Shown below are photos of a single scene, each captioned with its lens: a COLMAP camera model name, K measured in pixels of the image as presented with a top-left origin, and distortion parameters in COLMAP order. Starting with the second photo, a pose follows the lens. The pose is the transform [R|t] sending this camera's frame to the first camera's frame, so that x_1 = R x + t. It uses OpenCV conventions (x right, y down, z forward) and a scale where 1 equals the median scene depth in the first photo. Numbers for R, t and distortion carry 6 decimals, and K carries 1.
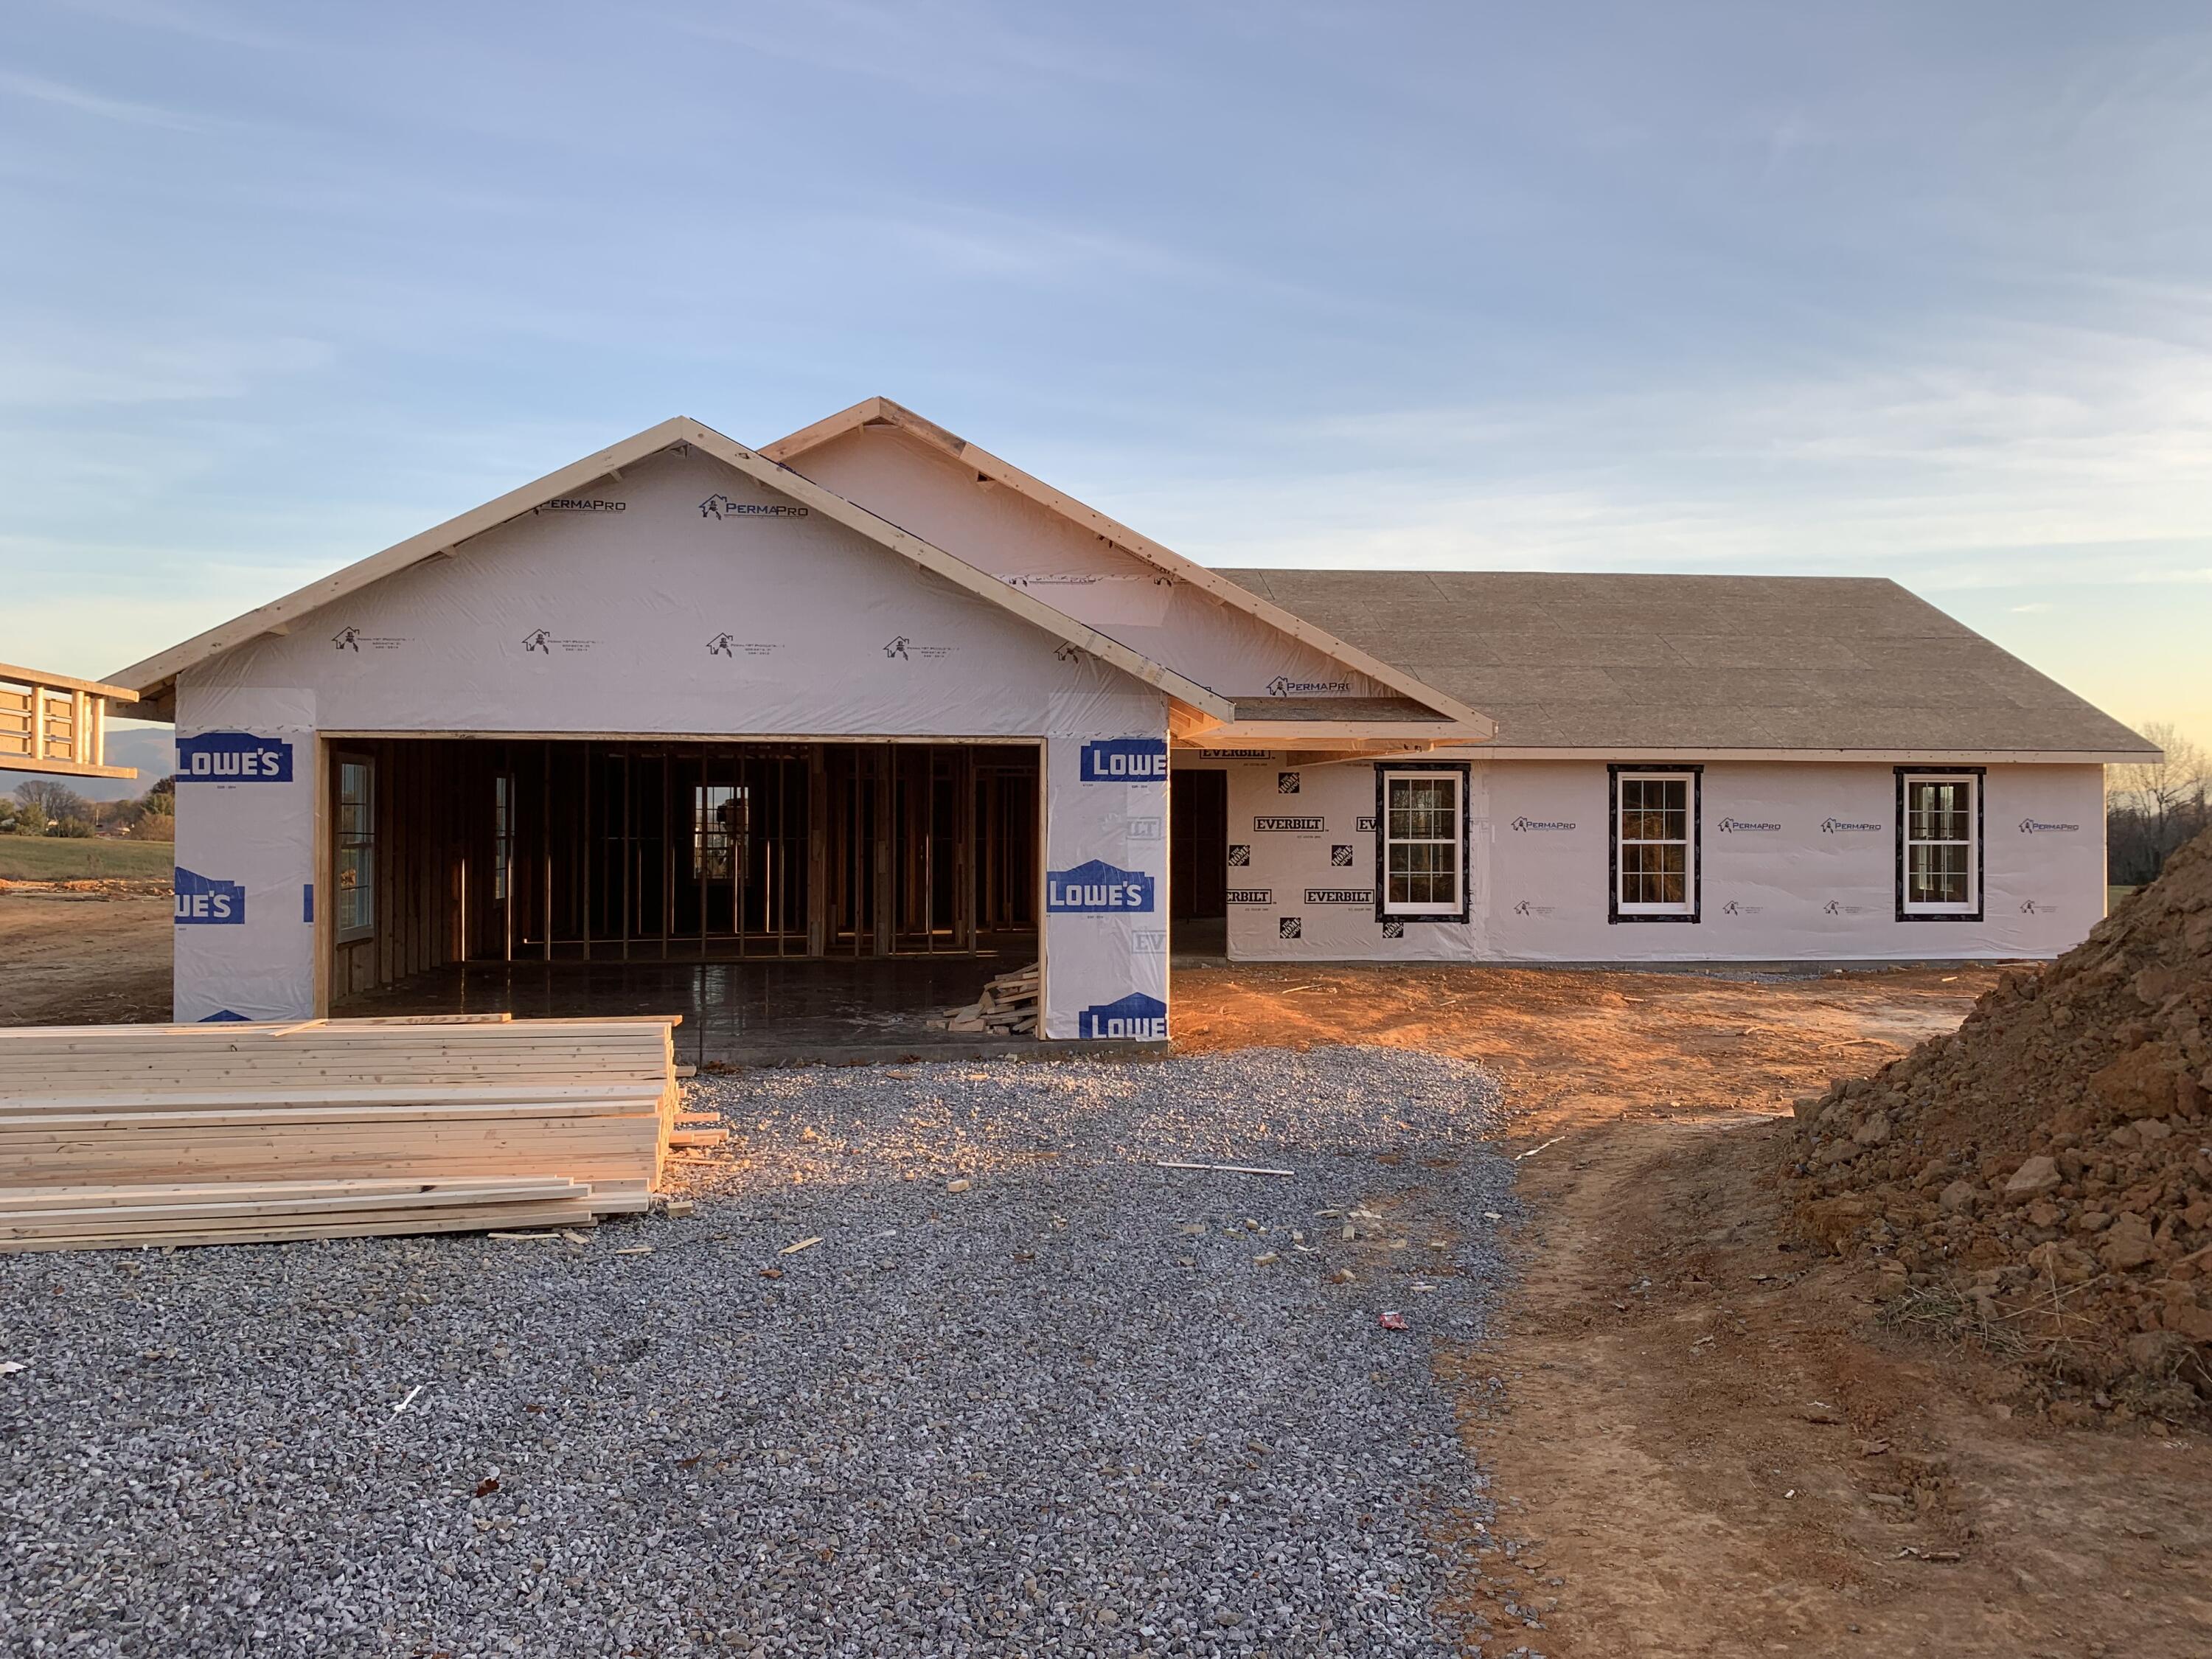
lens RADIAL K [[1789.1, 0, 1107.0], [0, 1789.1, 816.2], [0, 0, 1]] dist [0.004365, -0.023195]
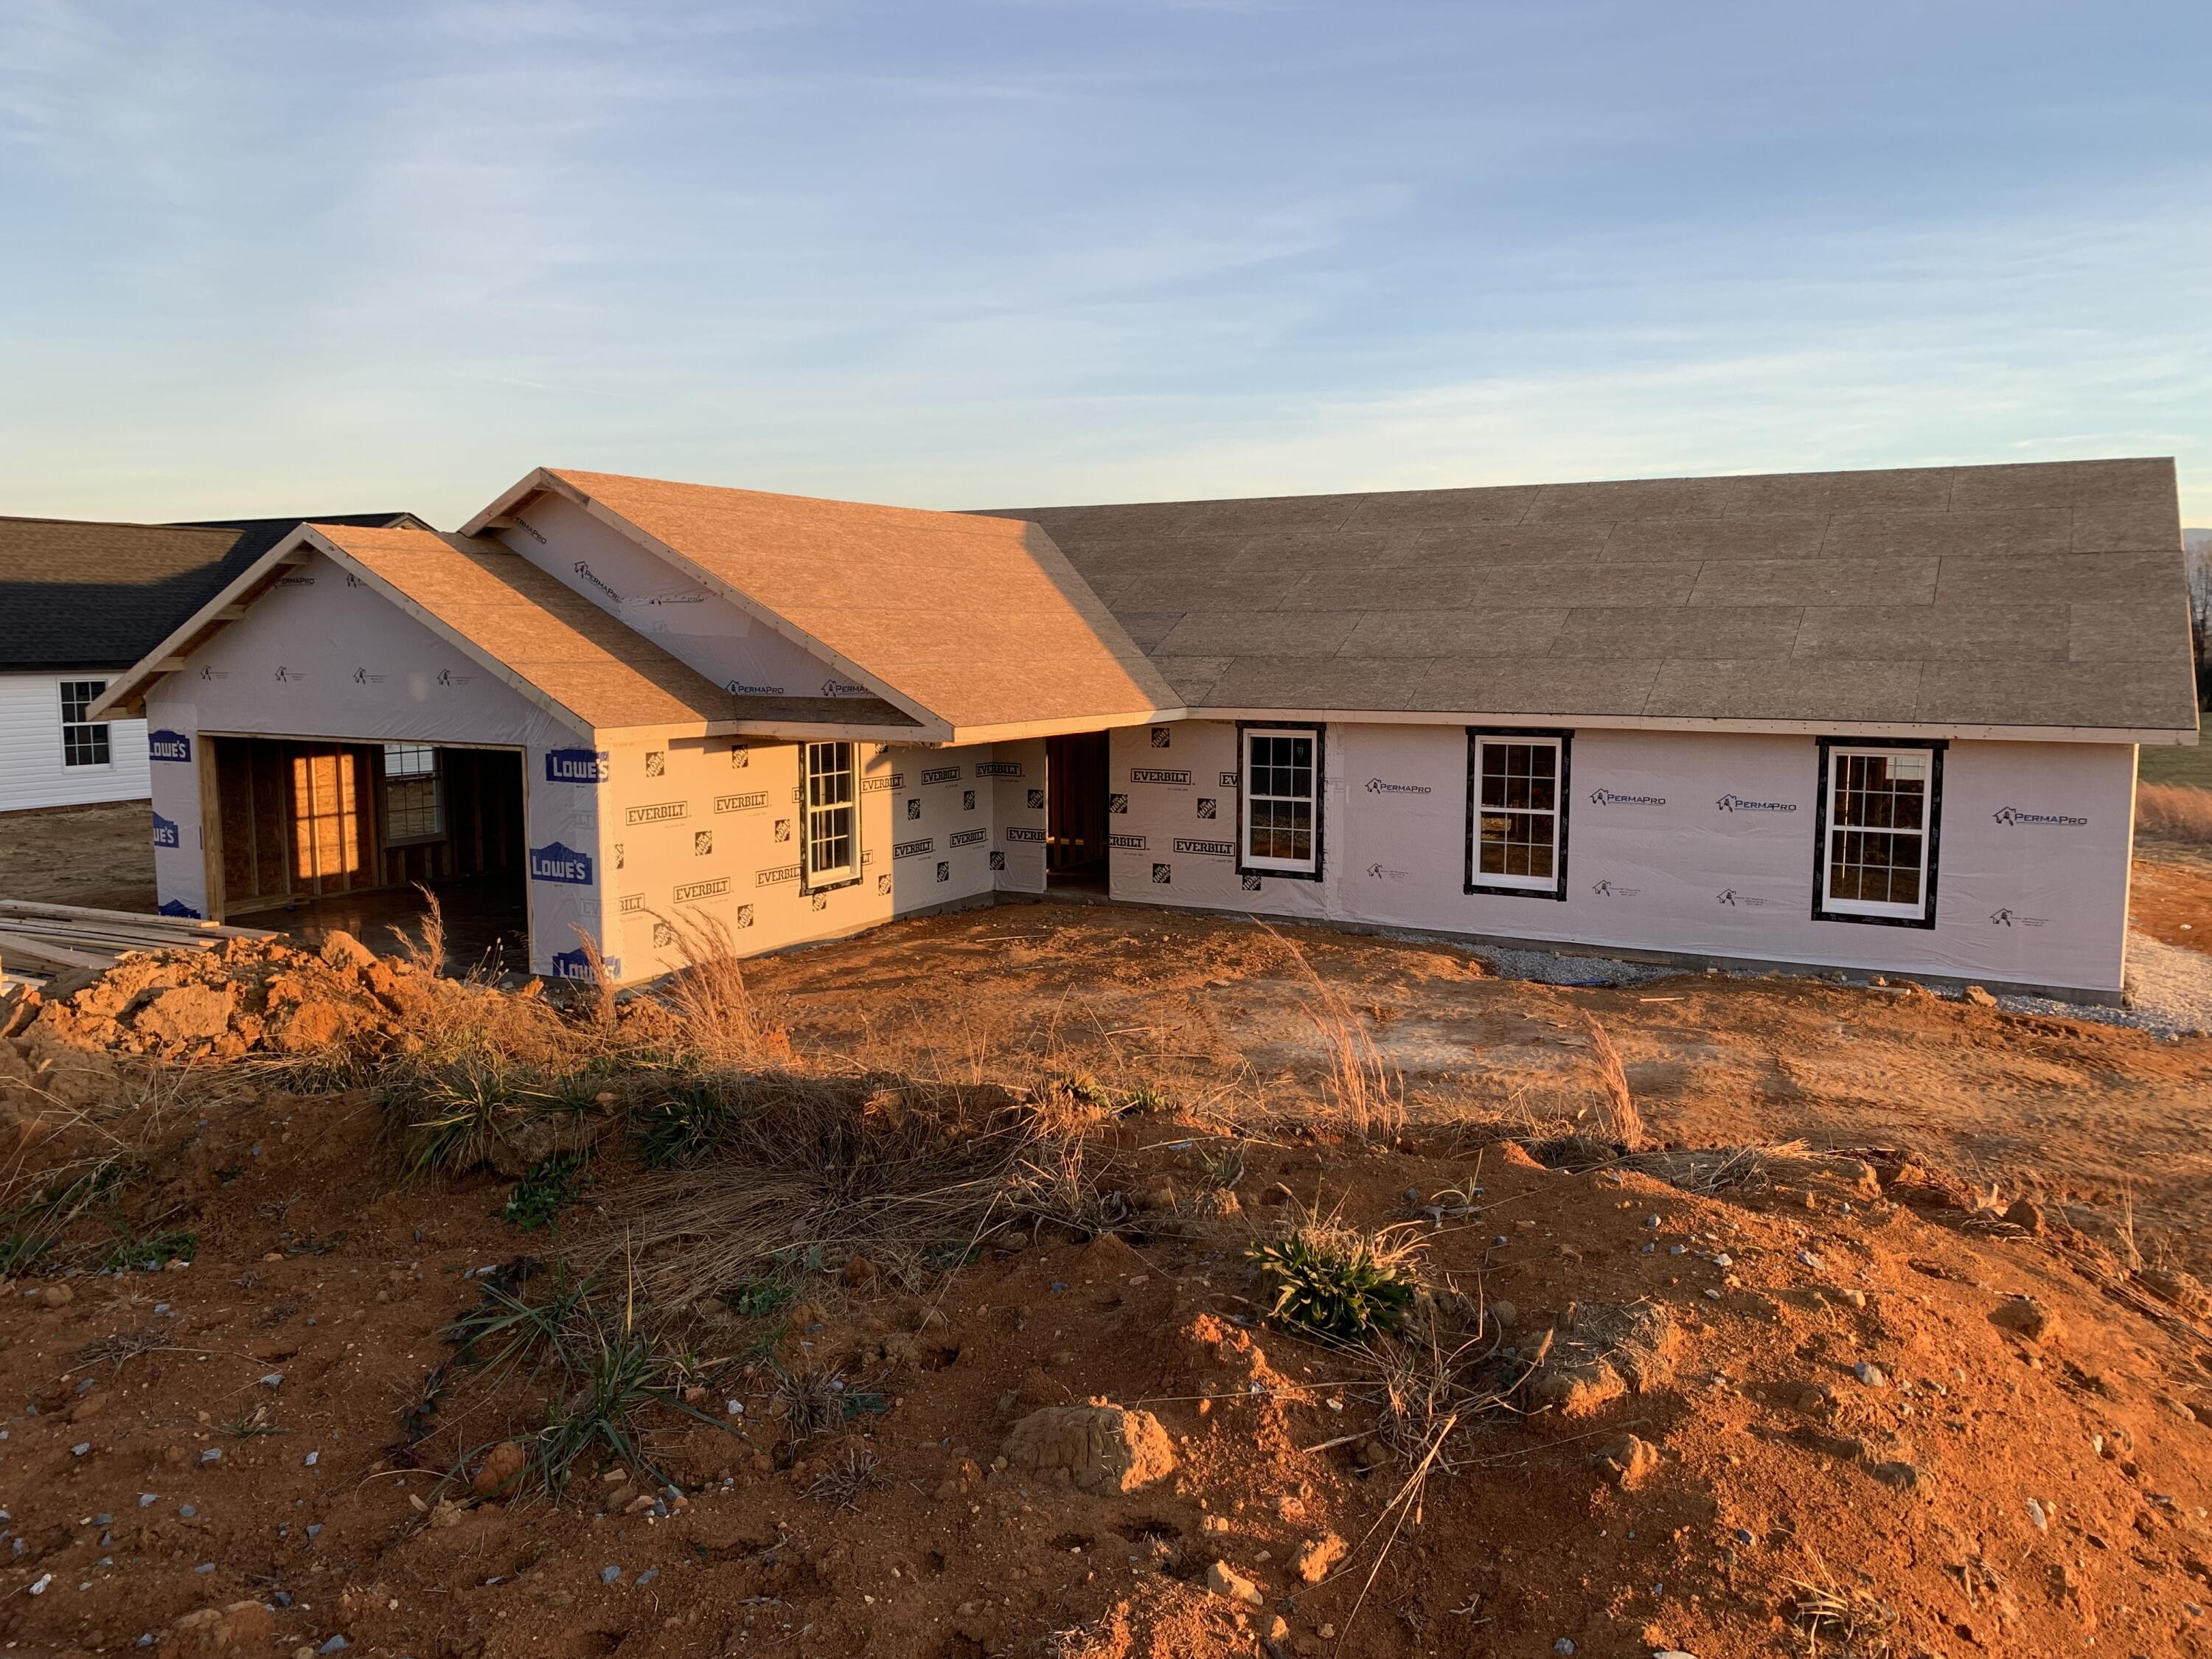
lens RADIAL K [[1789.1, 0, 1117.0], [0, 1789.1, 838.8], [0, 0, 1]] dist [0.004365, -0.023195]
pose [[0.801969, 0.069996, -0.593251, 0.705199], [0.003355, 0.992568, 0.121645, -0.086971], [0.597356, -0.099546, 0.795774, 0.134798]]
